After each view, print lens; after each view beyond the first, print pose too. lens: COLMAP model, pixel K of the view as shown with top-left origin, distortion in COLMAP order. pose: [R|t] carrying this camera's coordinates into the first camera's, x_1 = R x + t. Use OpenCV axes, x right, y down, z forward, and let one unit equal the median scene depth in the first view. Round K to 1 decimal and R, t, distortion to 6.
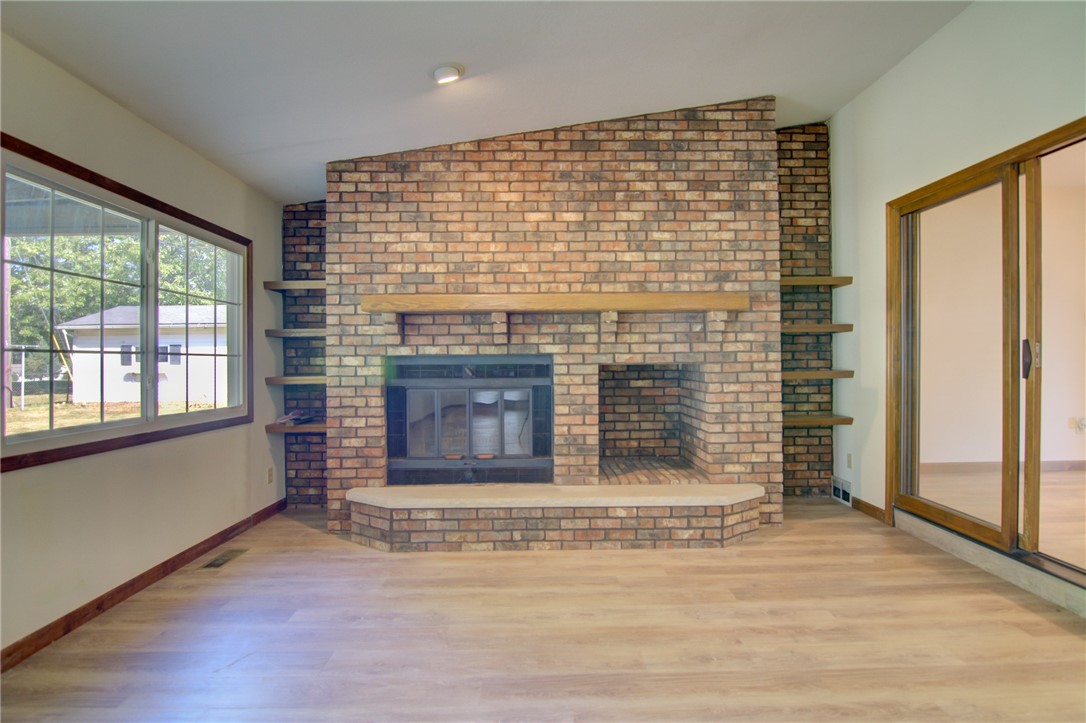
lens RADIAL K [[543.5, 0, 546.9], [0, 543.5, 359.3], [0, 0, 1]] dist [-0.001268, -0.013418]
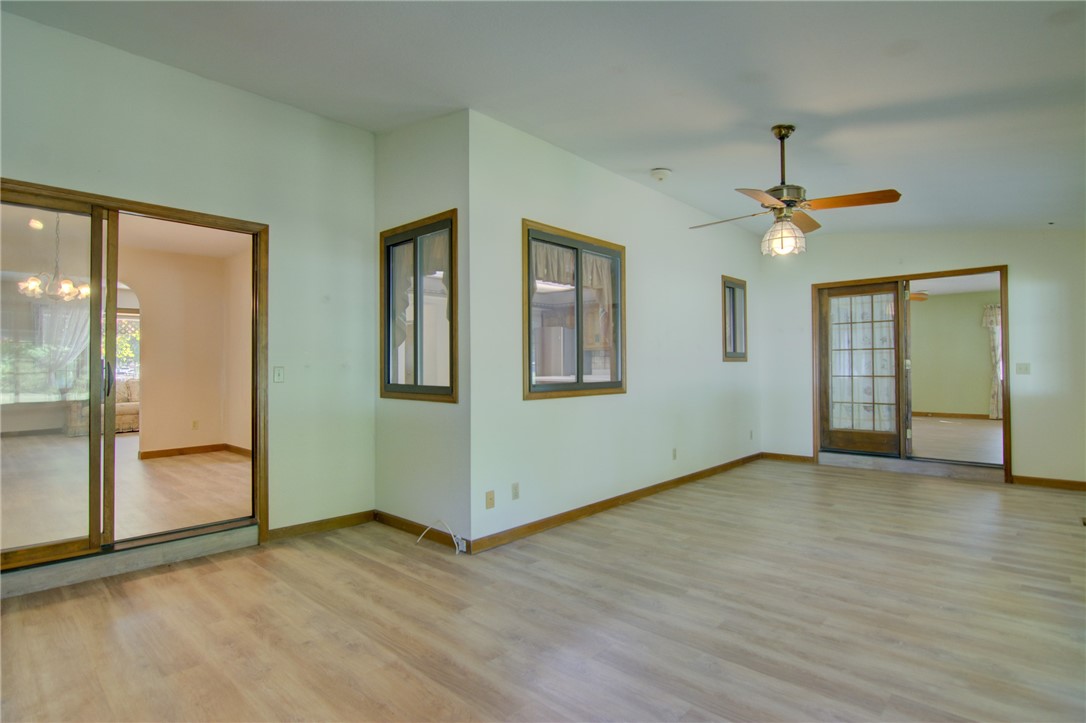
lens RADIAL K [[543.5, 0, 546.9], [0, 543.5, 359.3], [0, 0, 1]] dist [-0.001268, -0.013418]
pose [[-0.722036, 0.018813, 0.691600, -0.728136], [0.011179, 0.999817, -0.015527, -0.017977], [-0.691765, -0.003480, -0.722114, 1.421900]]
